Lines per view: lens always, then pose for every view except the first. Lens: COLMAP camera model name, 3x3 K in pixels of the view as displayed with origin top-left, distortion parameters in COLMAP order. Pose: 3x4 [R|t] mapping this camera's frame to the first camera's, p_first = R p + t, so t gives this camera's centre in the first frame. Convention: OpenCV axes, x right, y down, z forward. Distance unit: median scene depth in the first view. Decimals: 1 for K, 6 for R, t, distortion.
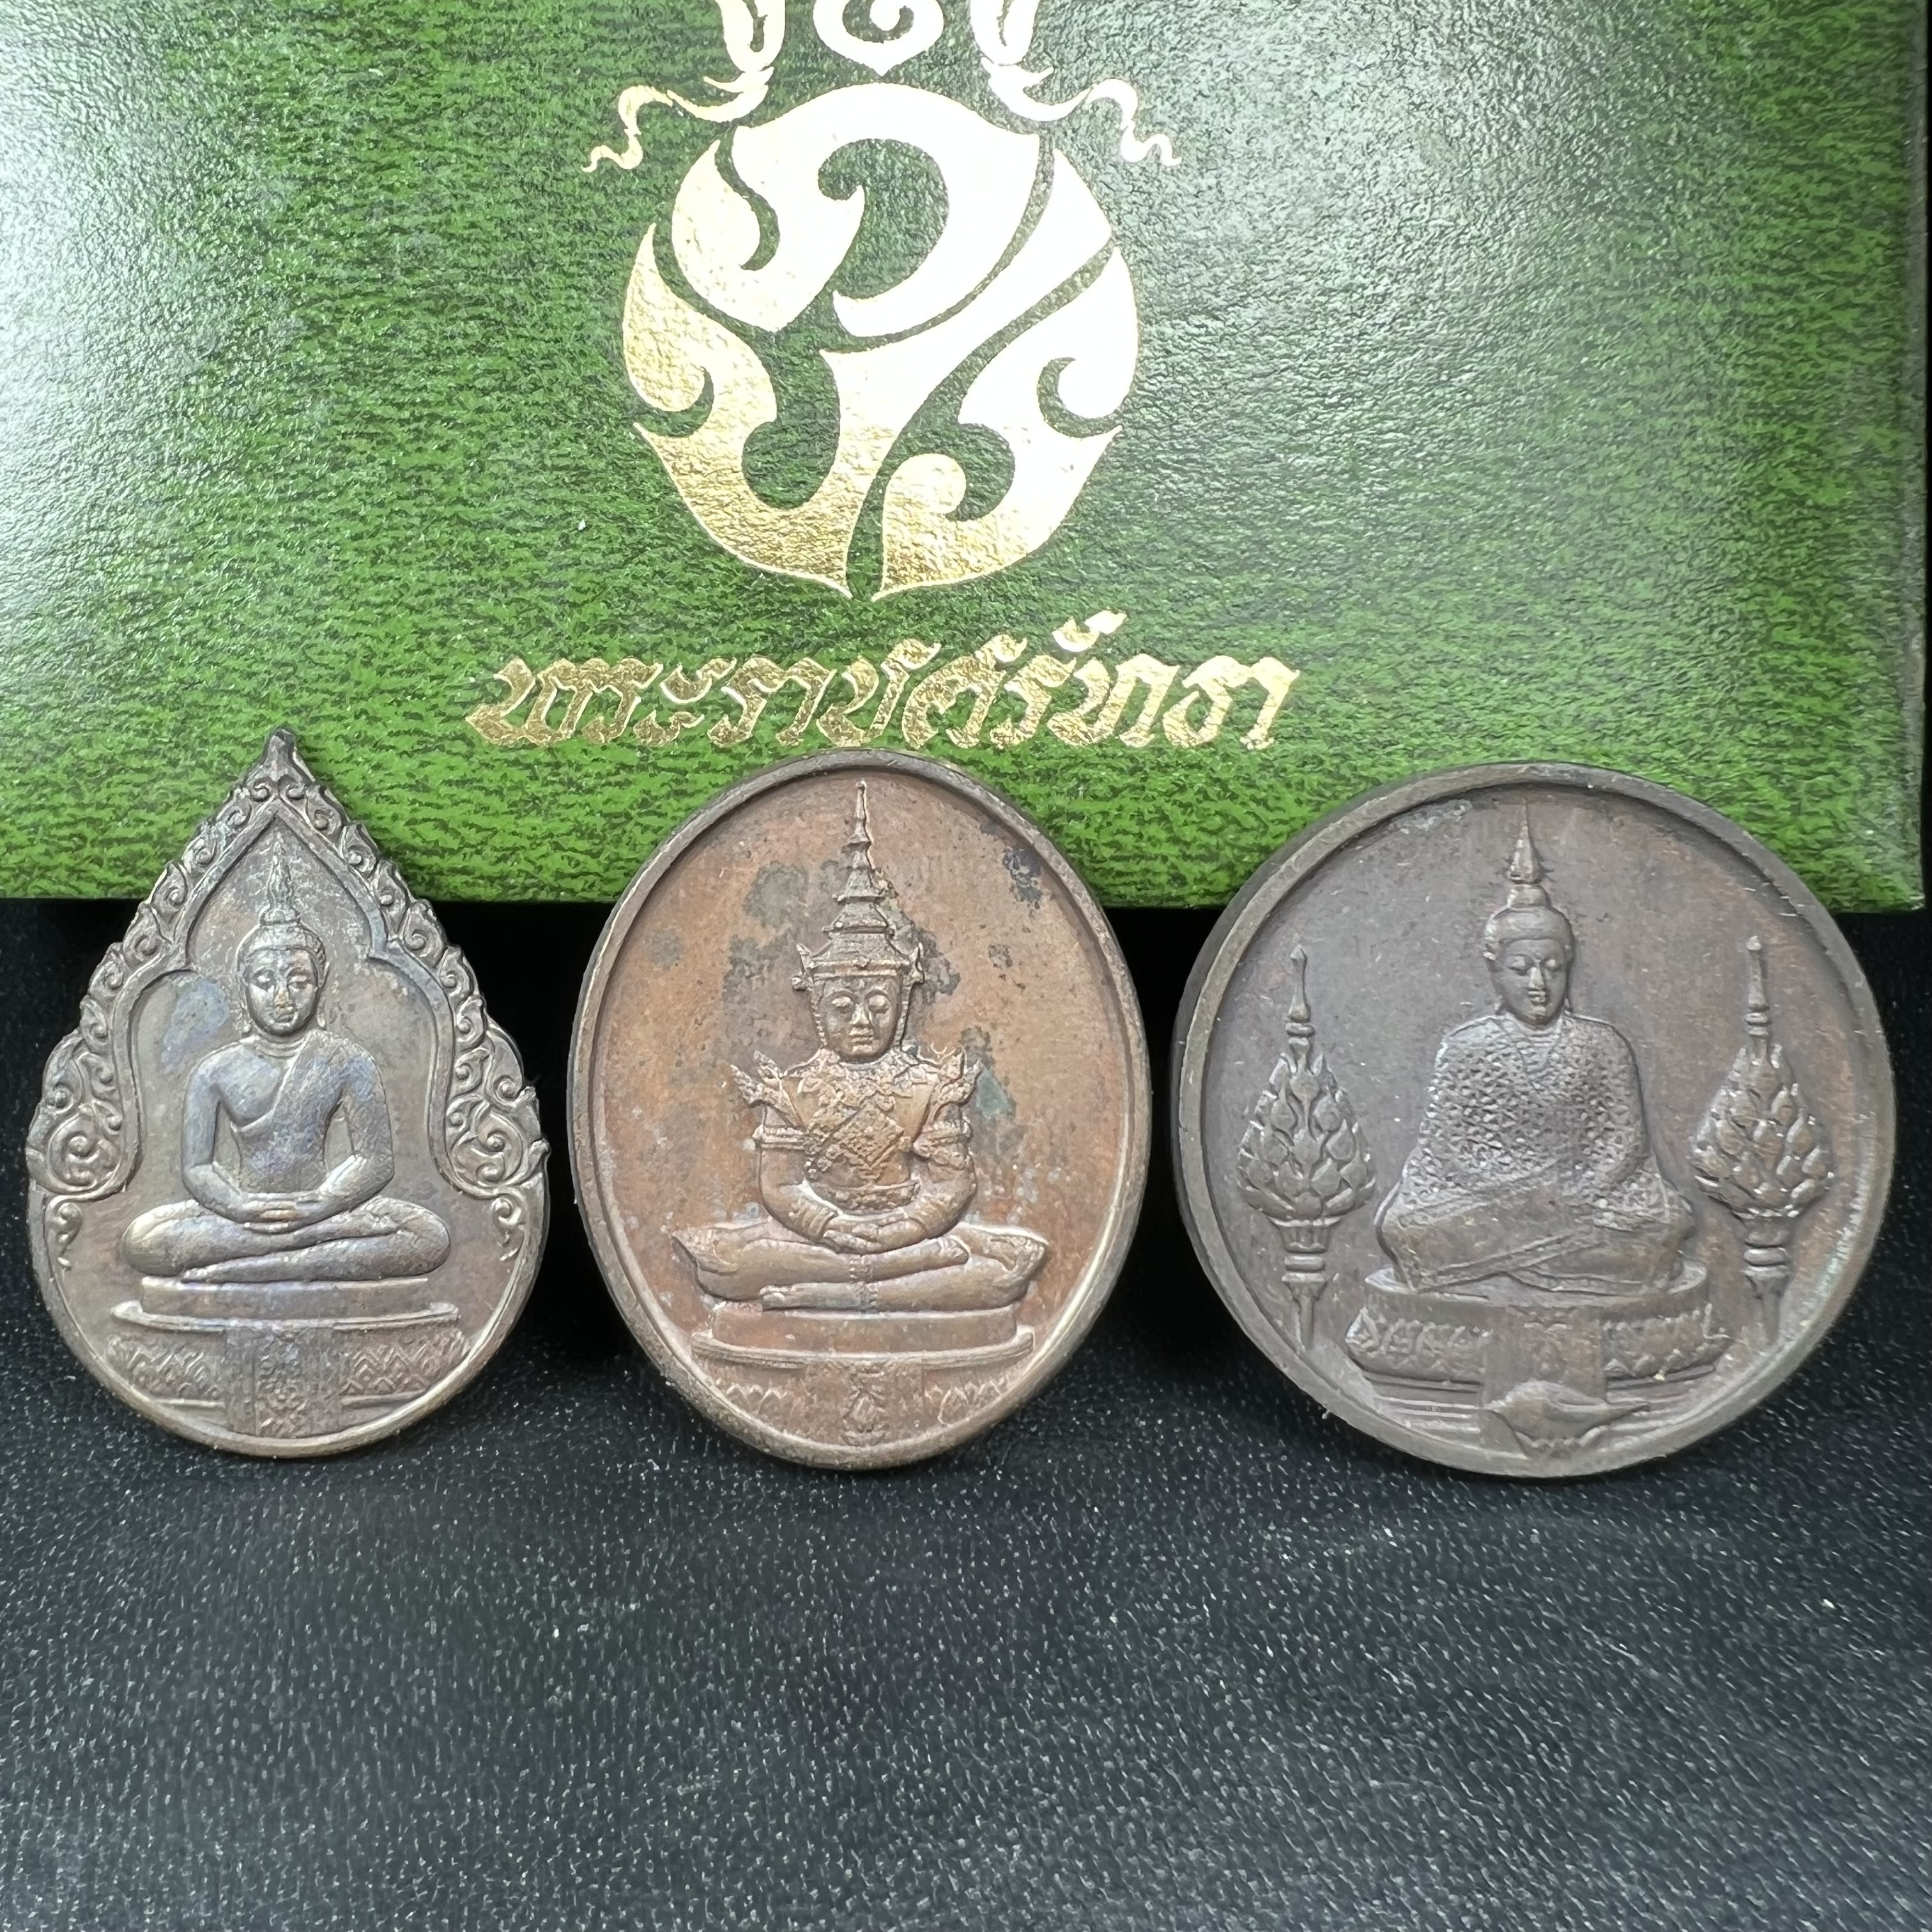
lens RADIAL K [[1966.8, 0, 660.9], [0, 1966.8, 786.9], [0, 0, 1]] dist [-0.003228, 0.000000]
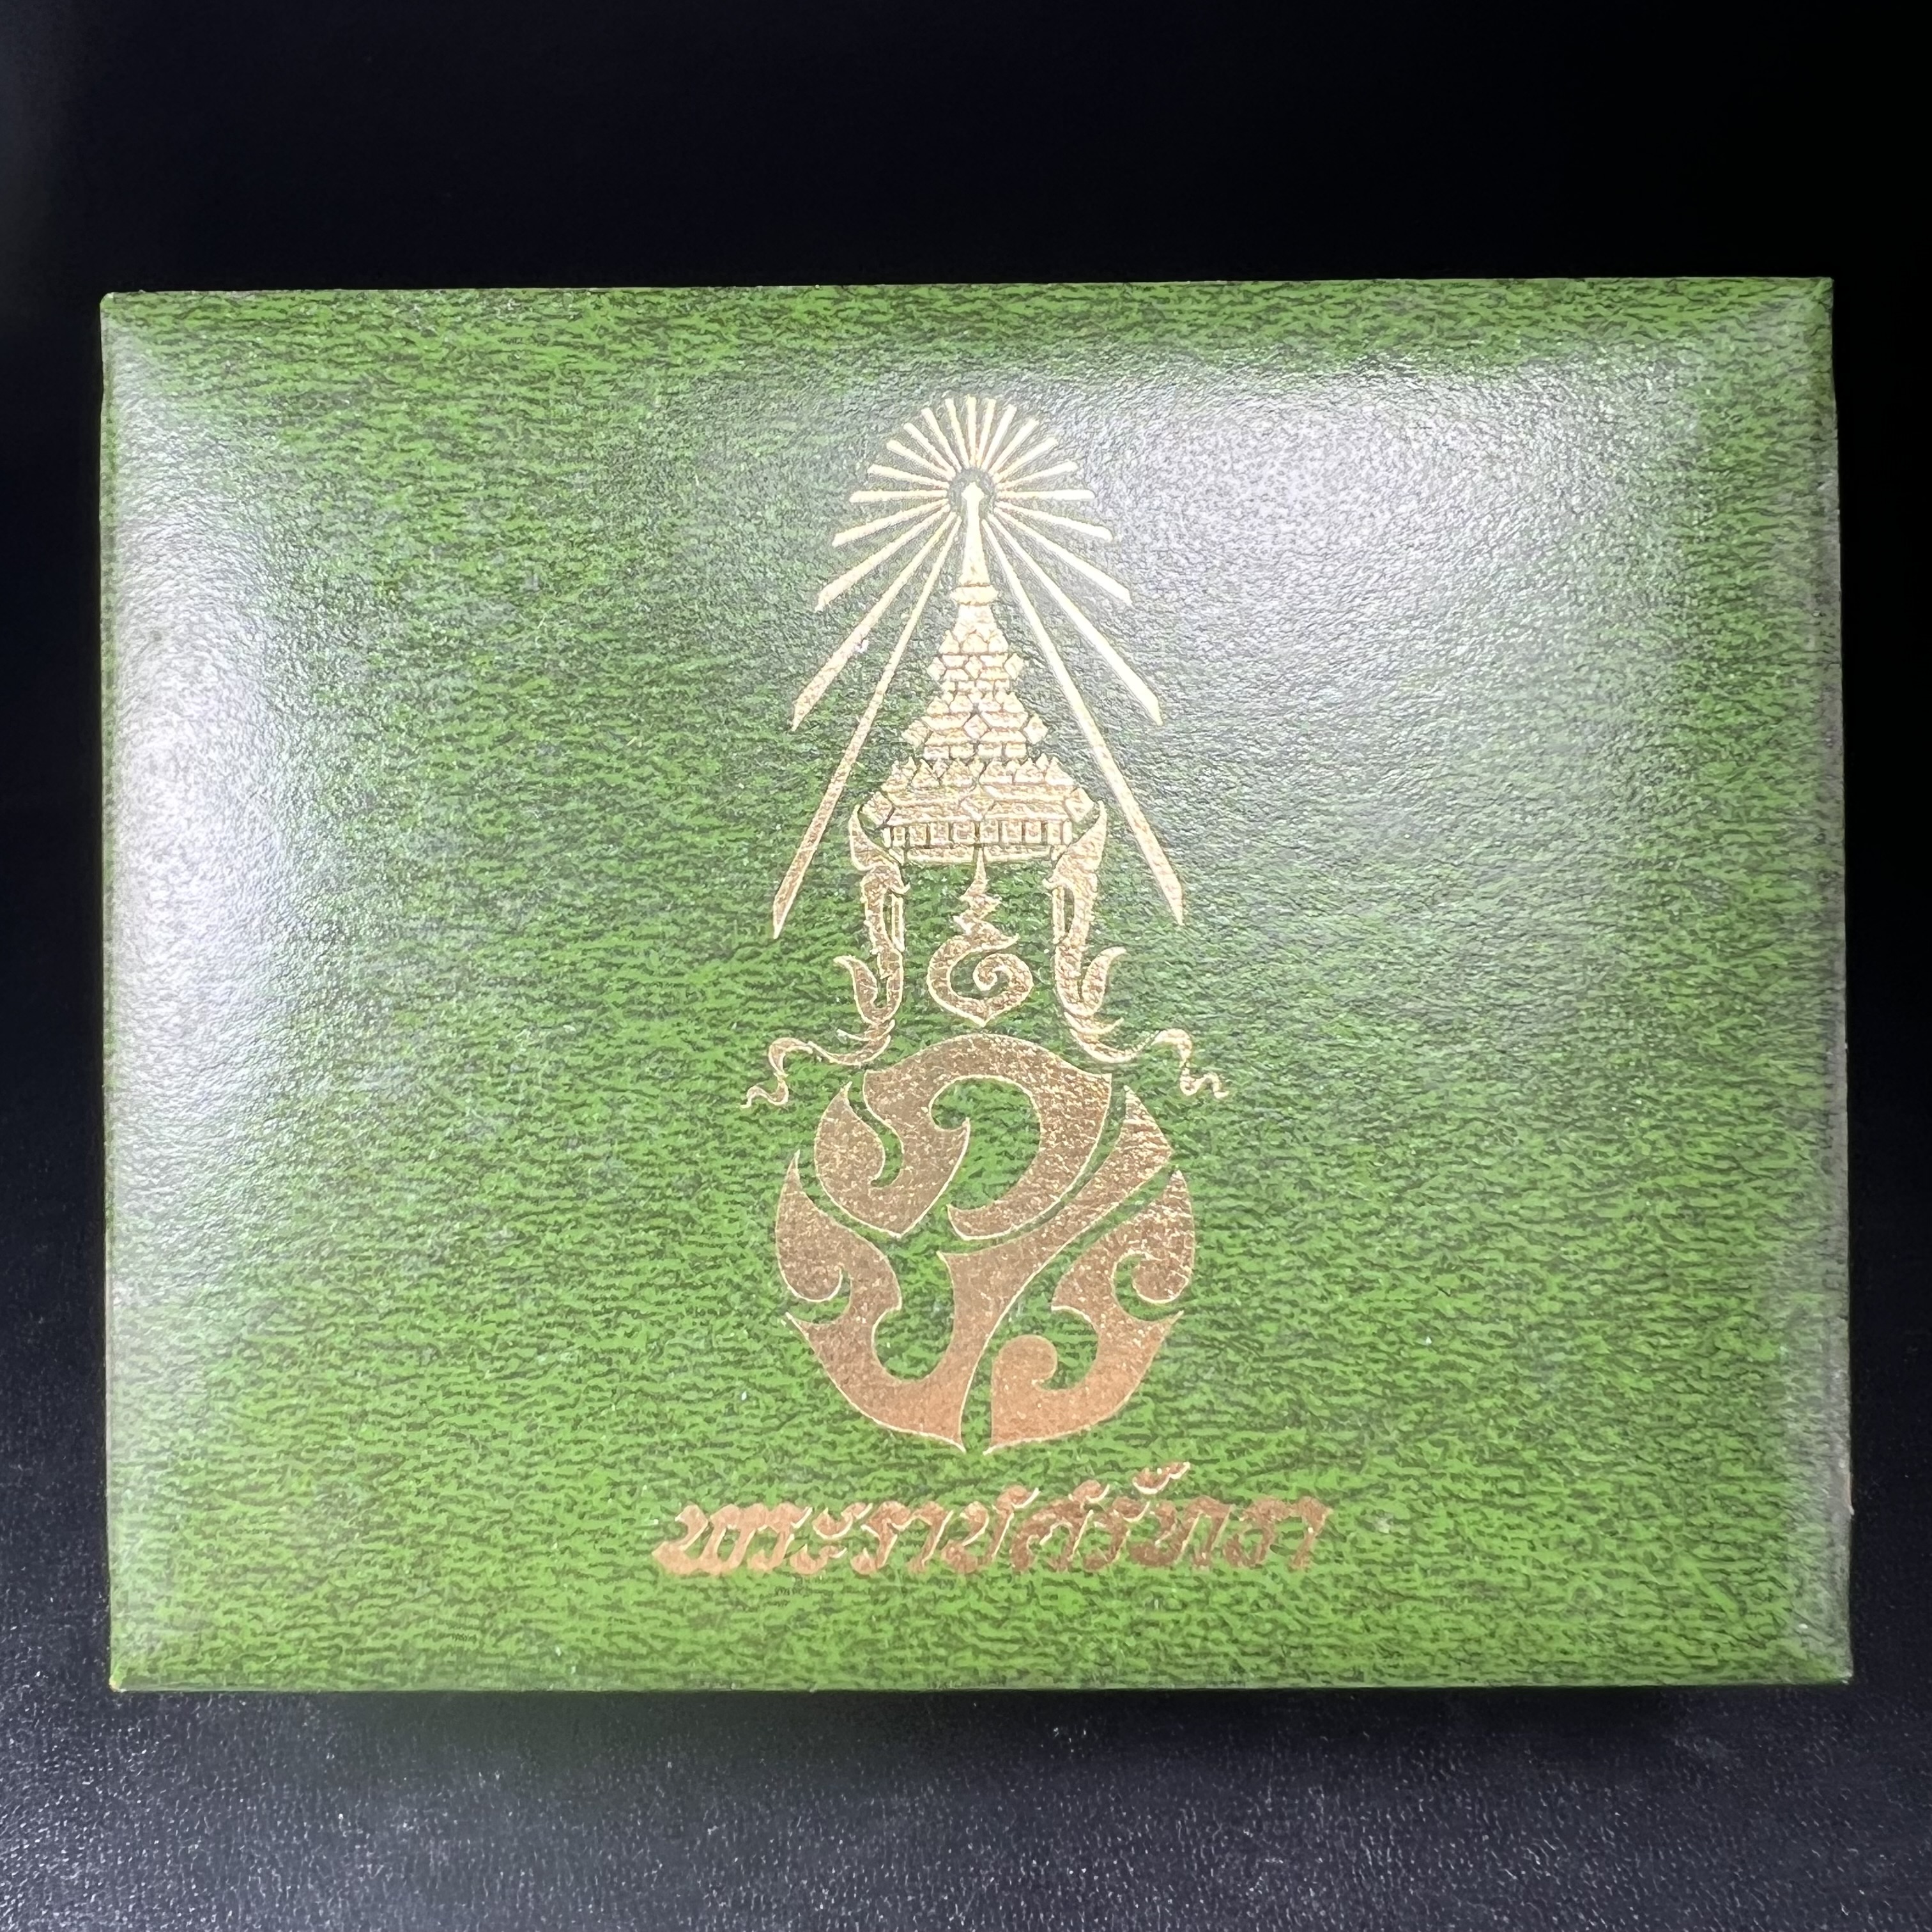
lens RADIAL K [[1966.8, 0, 840.9], [0, 1966.8, 900.0], [0, 0, 1]] dist [-0.003228, 0.000000]
pose [[0.999871, -0.016046, -0.001100, 0.026196], [0.016048, 0.999870, 0.001533, -0.442045], [0.001075, -0.001551, 0.999998, -0.221050]]
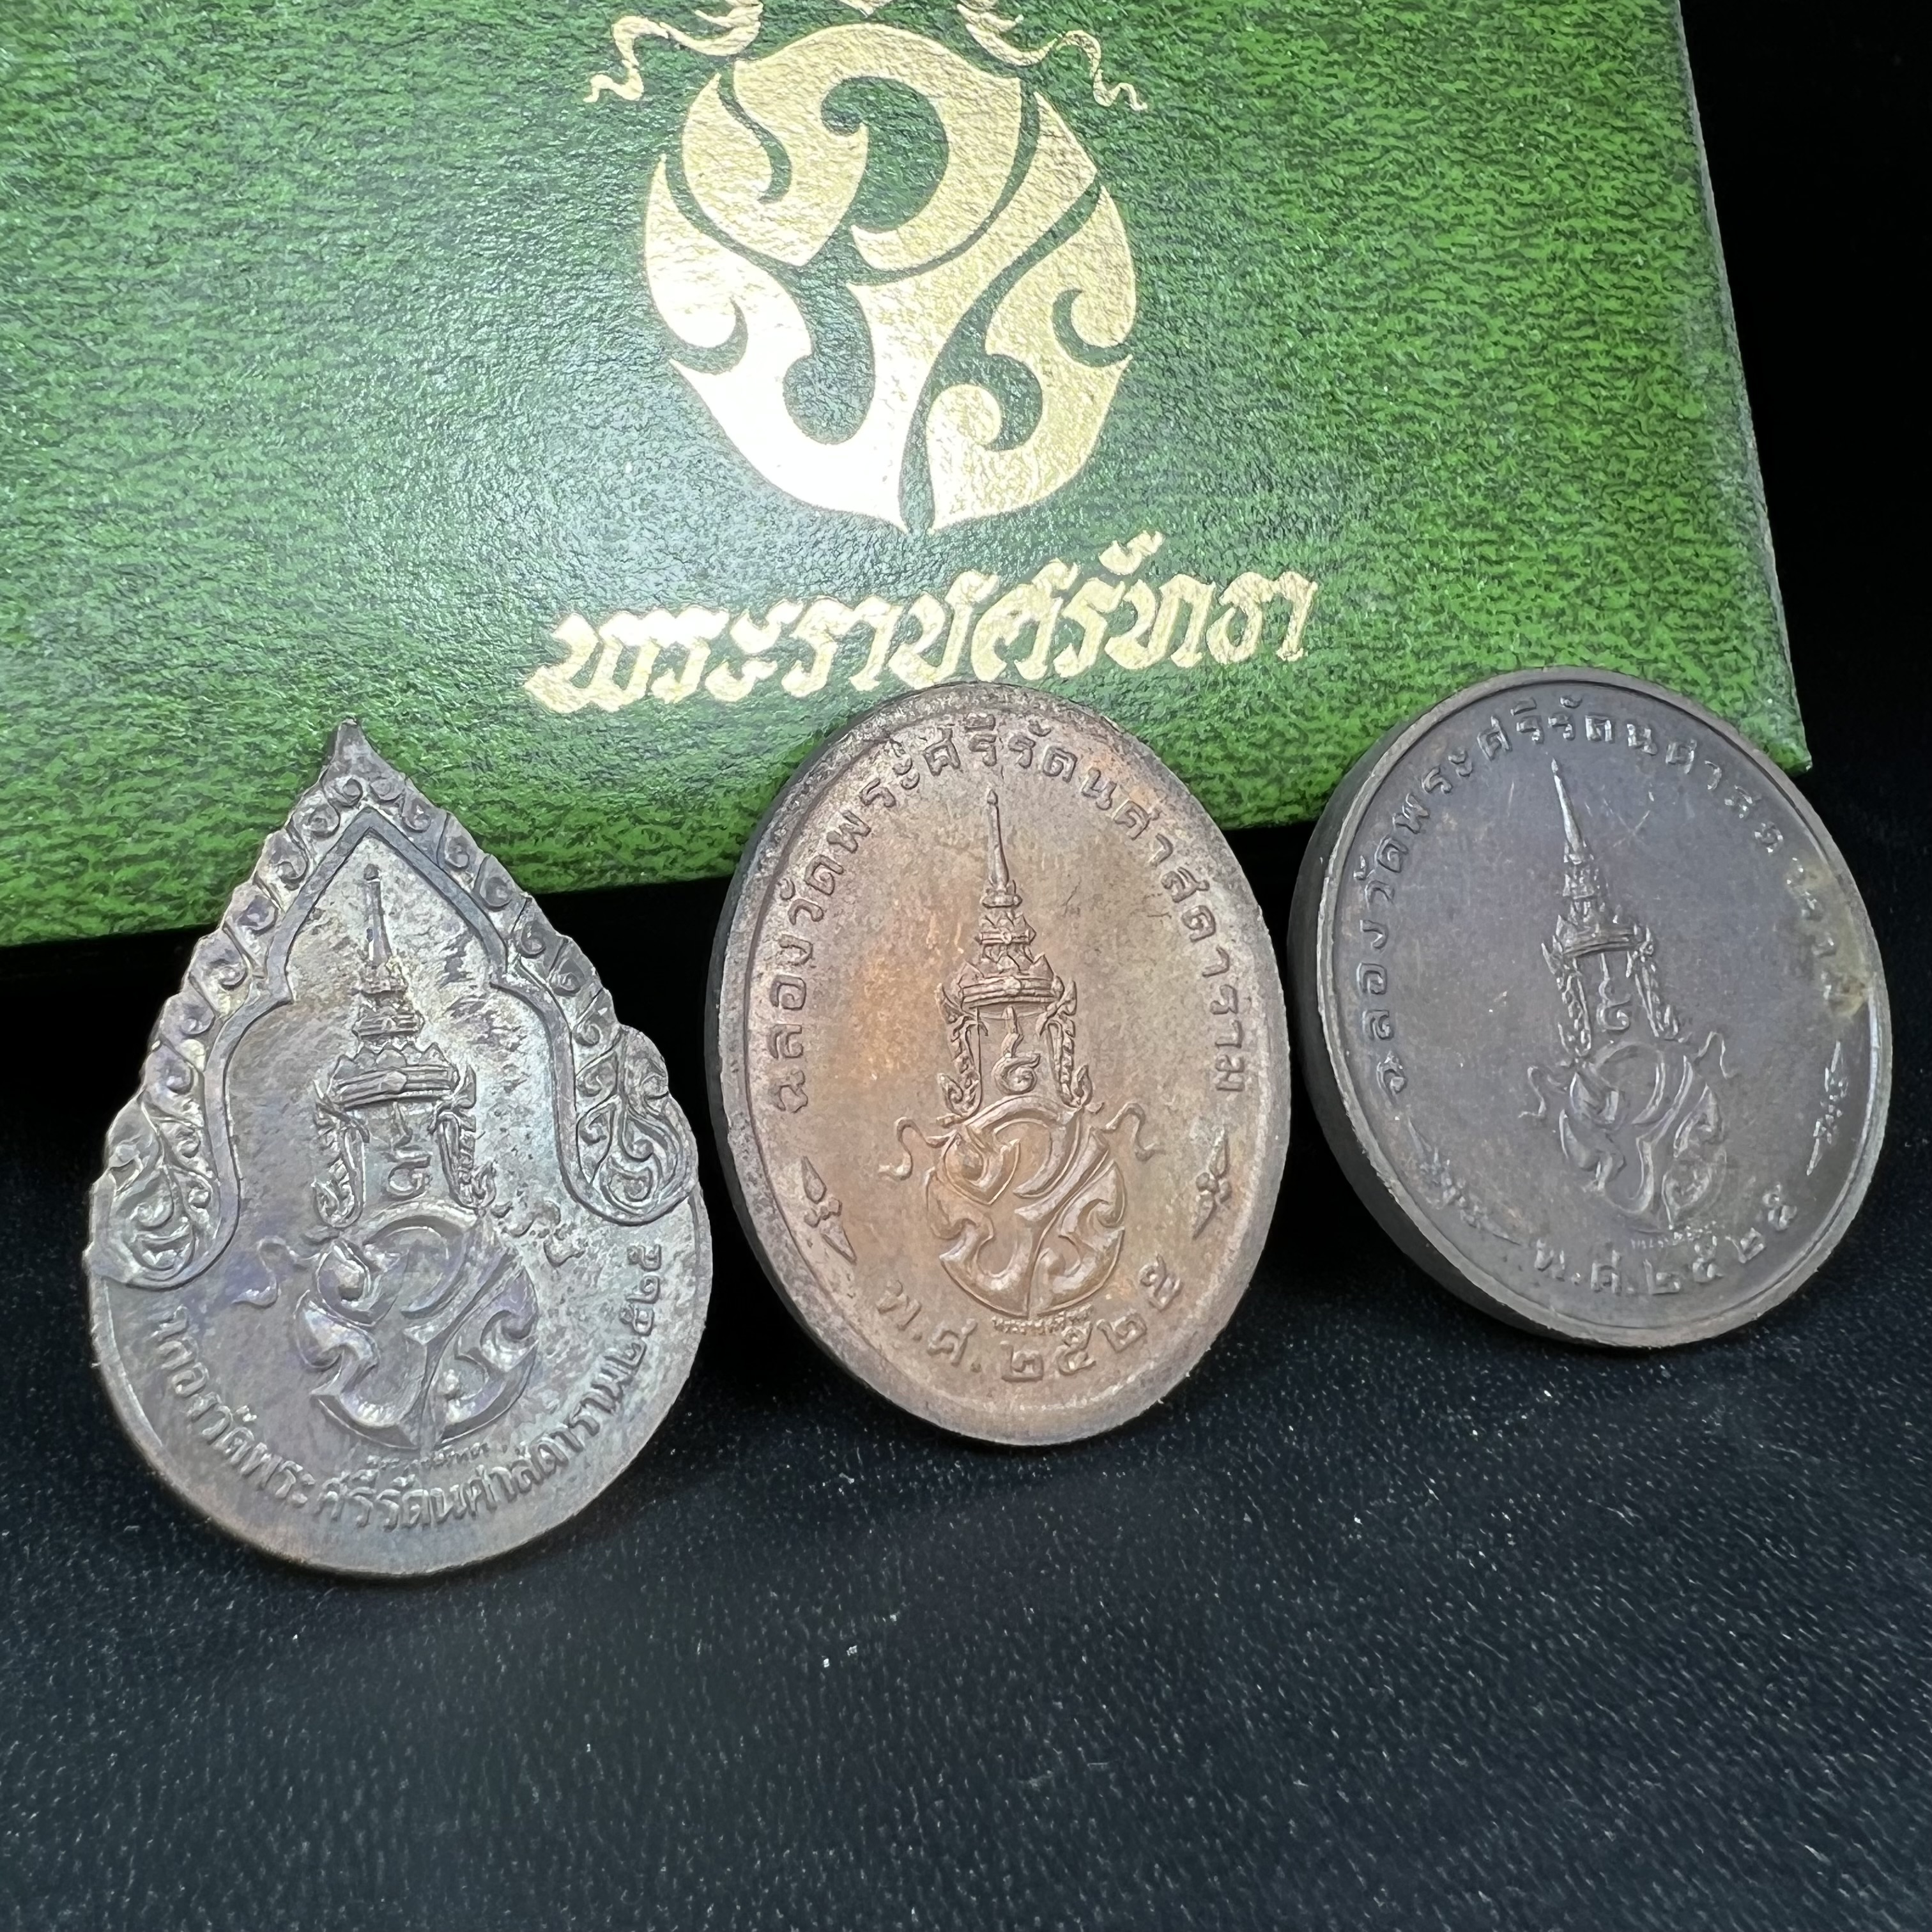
lens RADIAL K [[1970.5, 0, 761.7], [0, 1970.5, 861.5], [0, 0, 1]] dist [-0.006661, 0.000000]
pose [[0.943806, -0.095356, 0.316445, -0.291086], [0.126337, 0.988850, -0.078830, 0.130008], [-0.305400, 0.114379, 0.945330, 0.127376]]
